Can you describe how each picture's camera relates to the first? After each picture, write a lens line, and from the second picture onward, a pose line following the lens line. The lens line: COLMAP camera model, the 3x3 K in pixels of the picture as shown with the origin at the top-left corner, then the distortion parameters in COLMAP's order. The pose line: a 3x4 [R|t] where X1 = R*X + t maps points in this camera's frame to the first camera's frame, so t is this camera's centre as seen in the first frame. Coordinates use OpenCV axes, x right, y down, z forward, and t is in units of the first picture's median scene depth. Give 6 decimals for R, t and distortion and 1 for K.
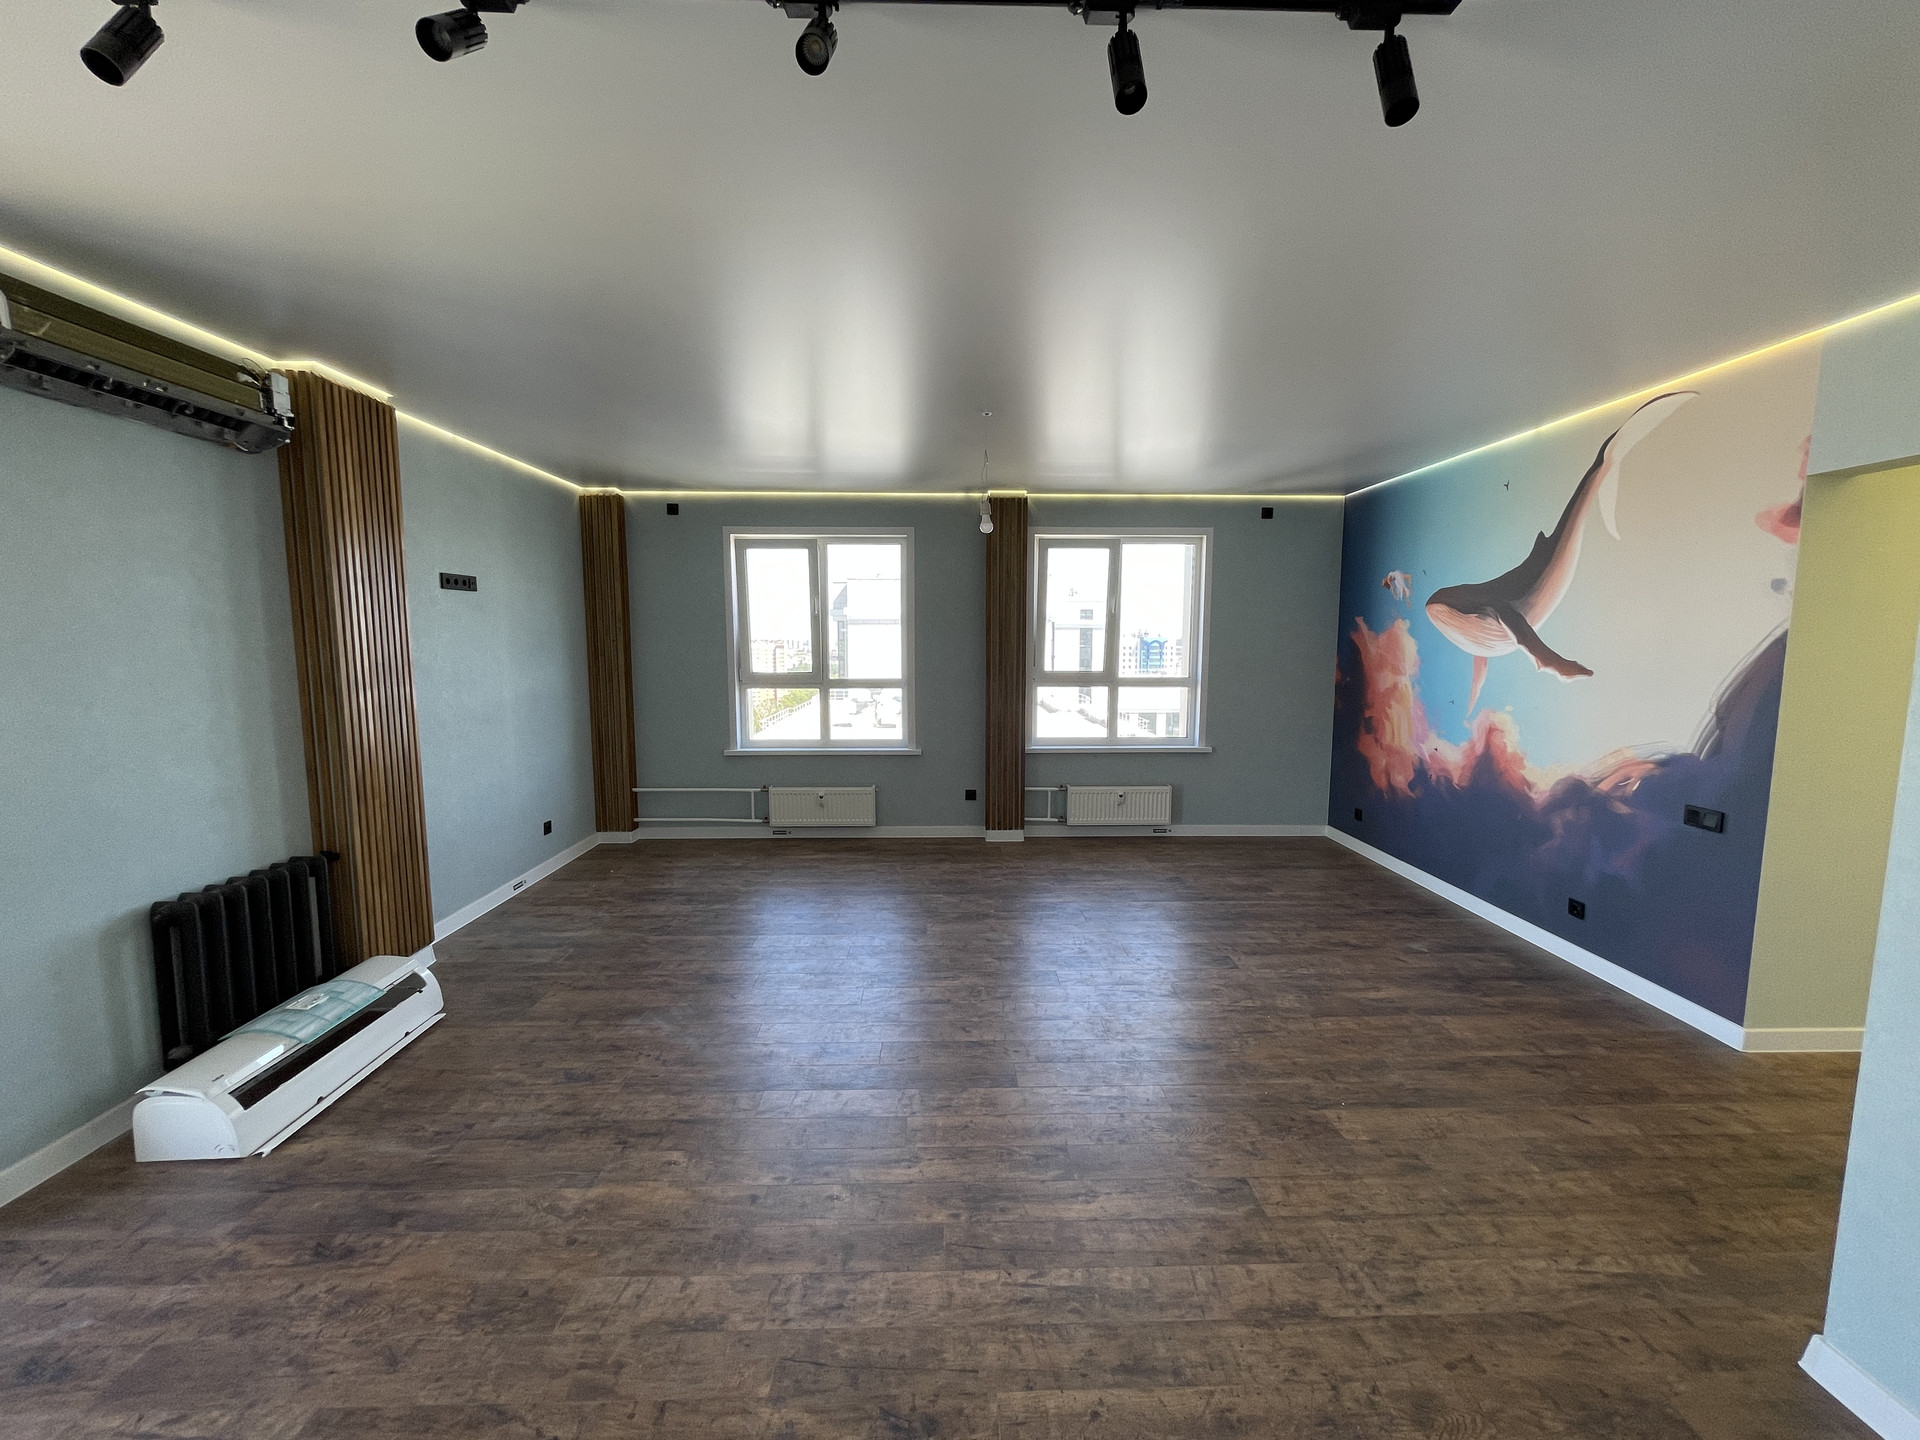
lens RADIAL K [[772.1, 0, 962.7], [0, 772.1, 721.6], [0, 0, 1]] dist [-0.002029, -0.000303]
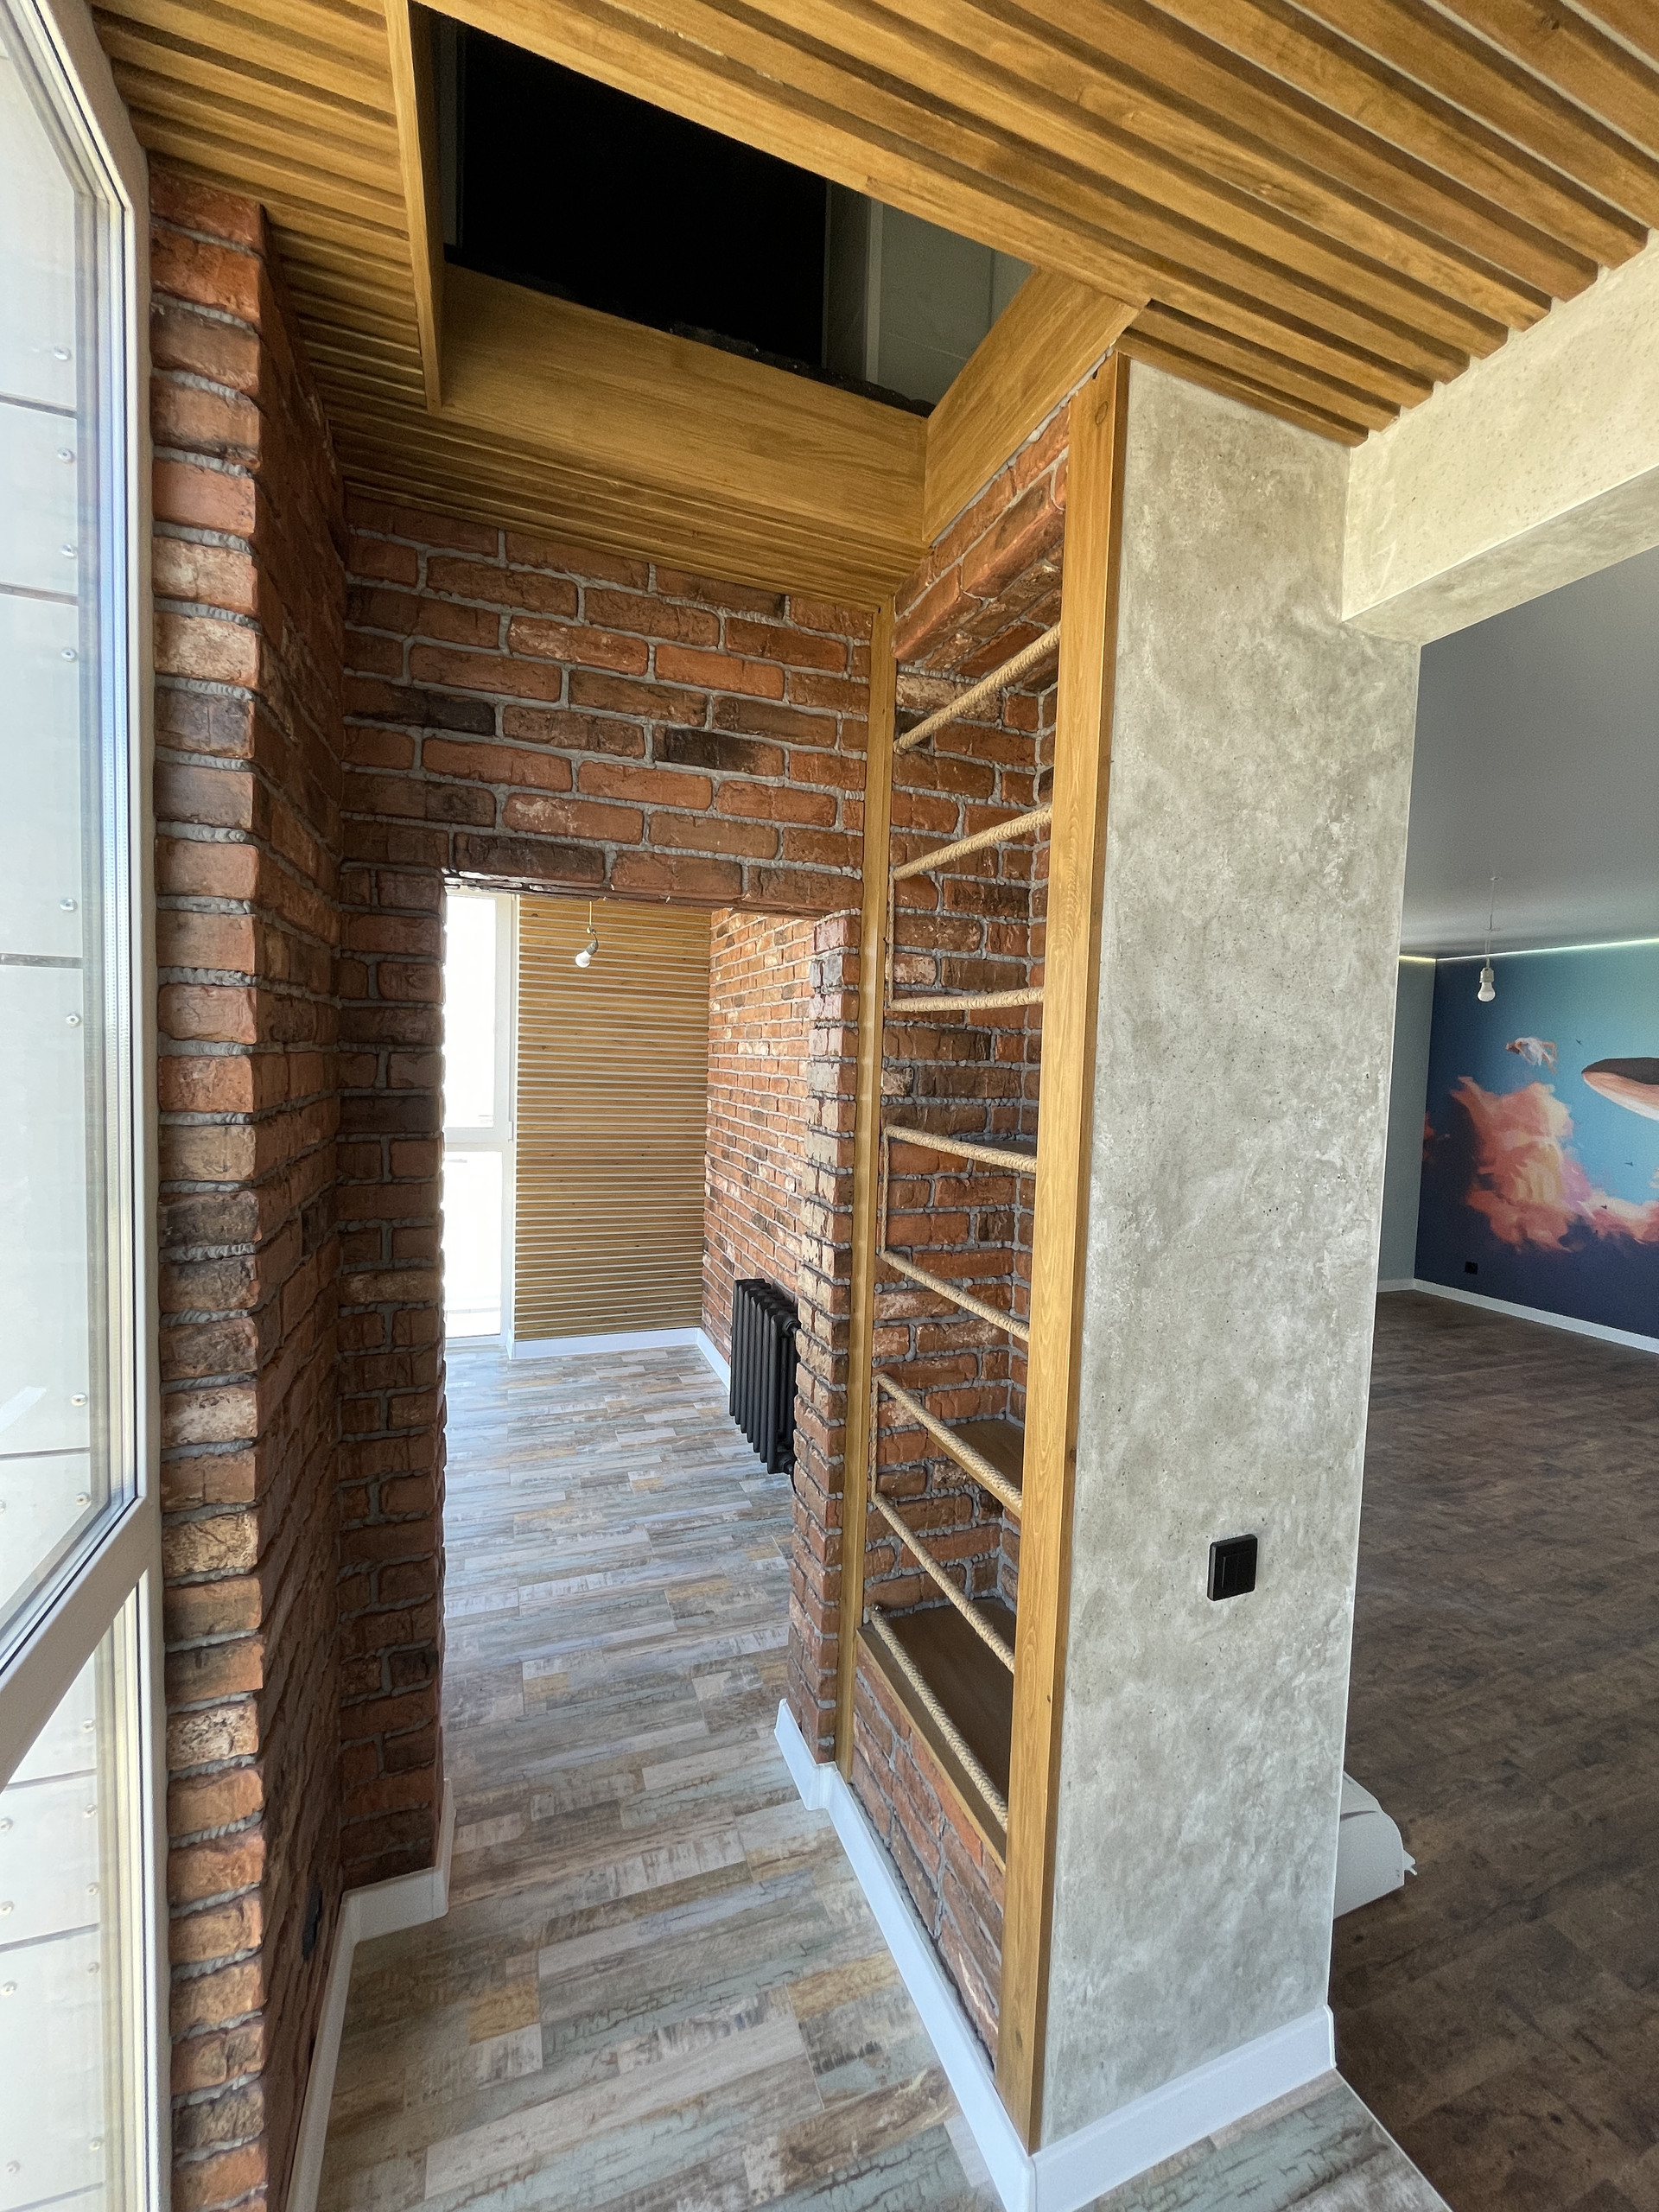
lens RADIAL K [[889.6, 0, 833.9], [0, 889.6, 1110.2], [0, 0, 1]] dist [-0.002029, -0.000303]
pose [[0.942941, 0.009901, 0.332814, -0.938811], [0.005224, 0.998995, -0.044519, -0.056937], [-0.332920, 0.043717, 0.941941, 0.212380]]
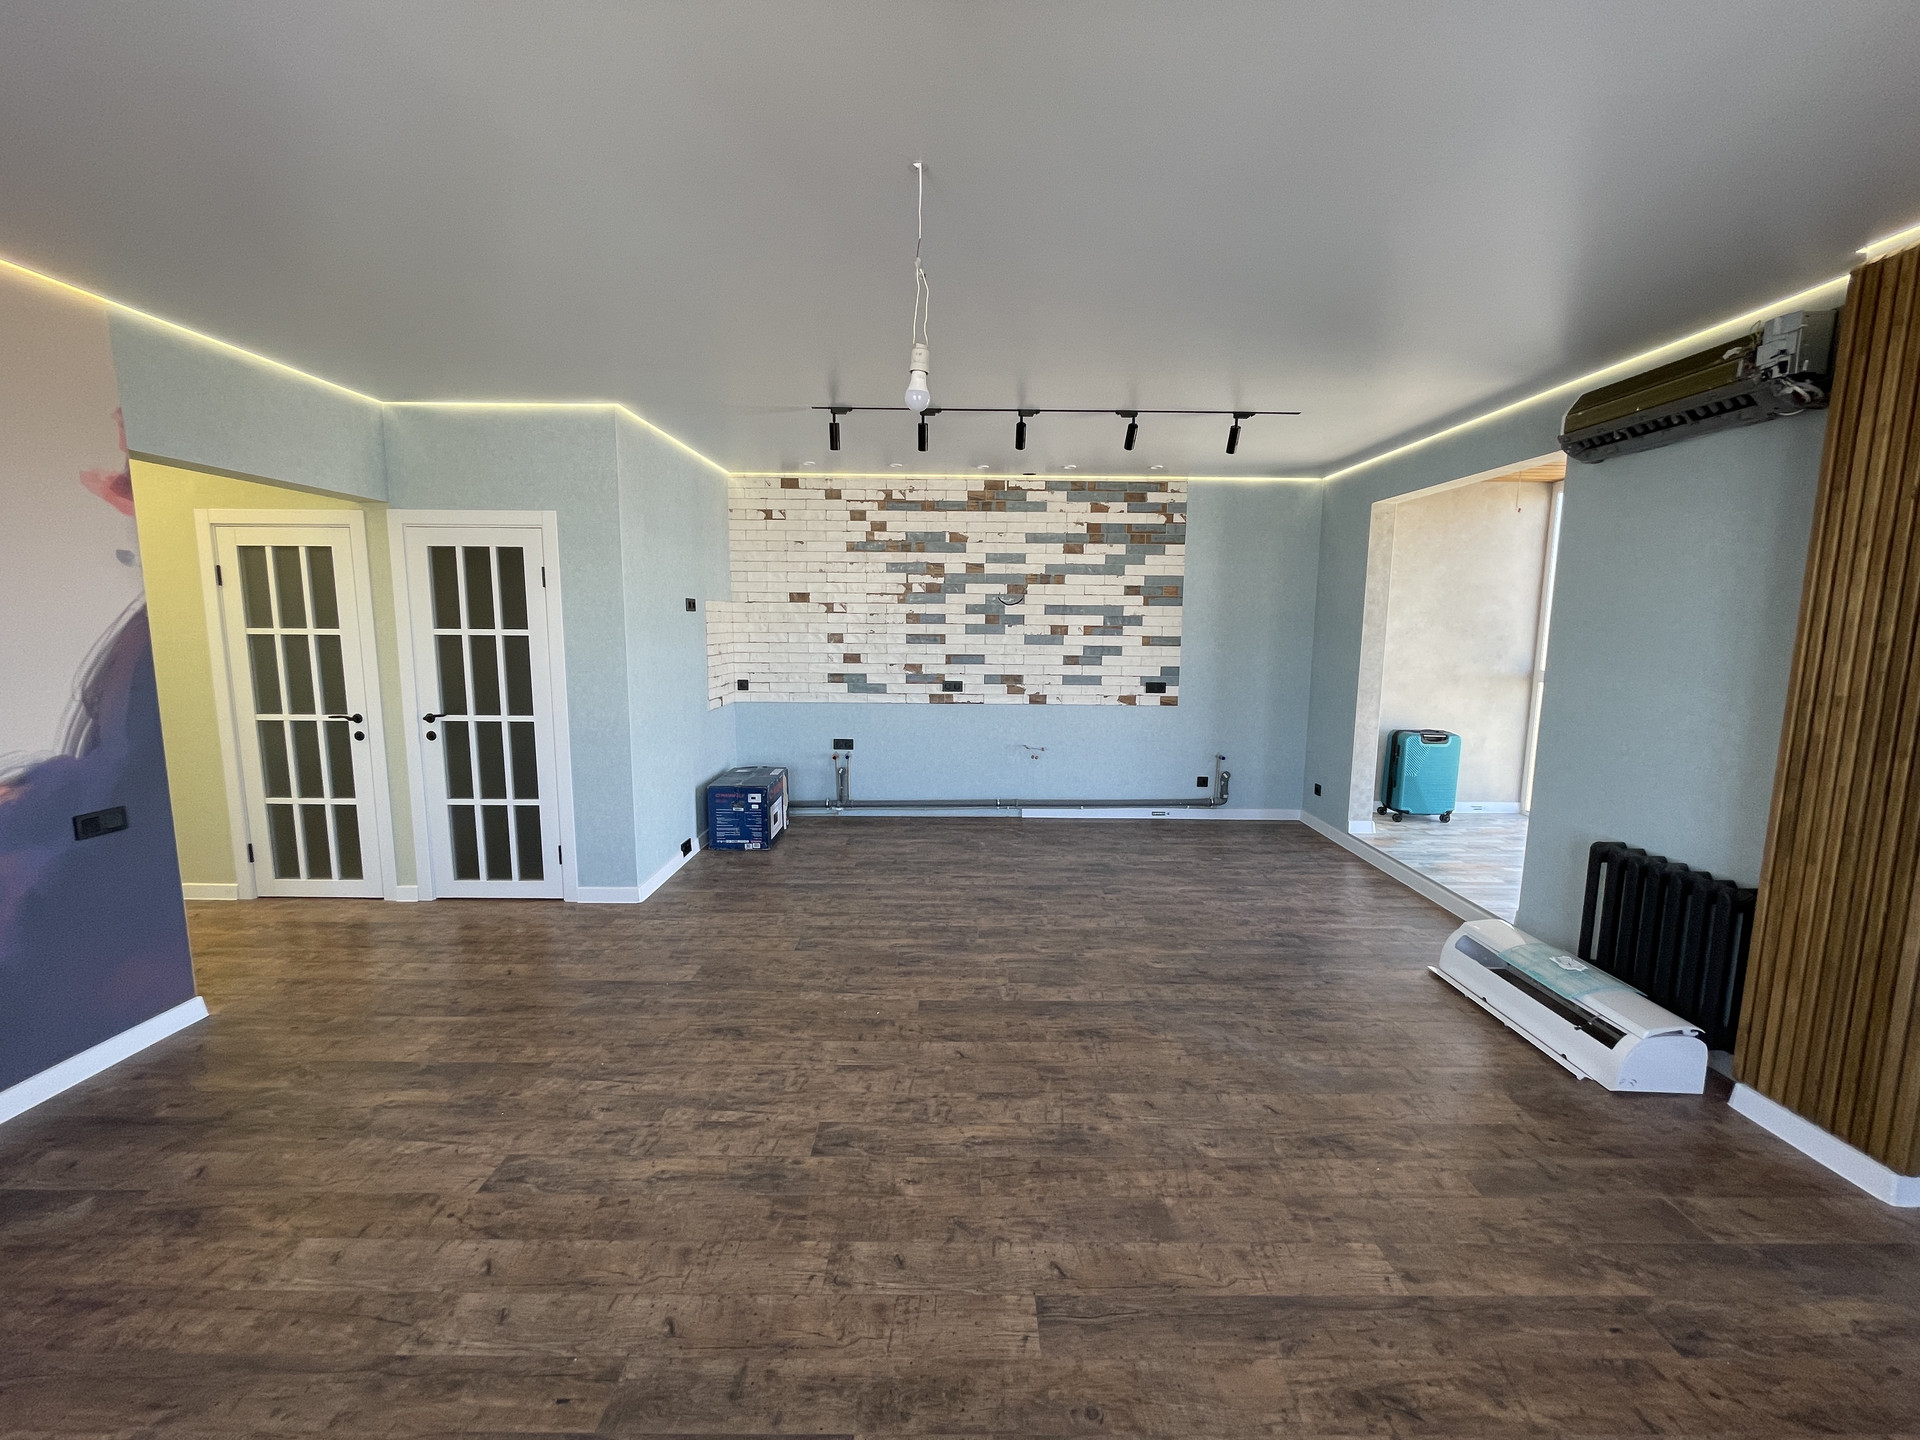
lens RADIAL K [[772.1, 0, 962.7], [0, 772.1, 721.6], [0, 0, 1]] dist [-0.002029, -0.000303]
pose [[-0.999606, -0.013569, 0.024581, -0.012326], [-0.007302, 0.970982, 0.239041, -0.145871], [-0.027111, 0.238767, -0.970698, 1.325206]]
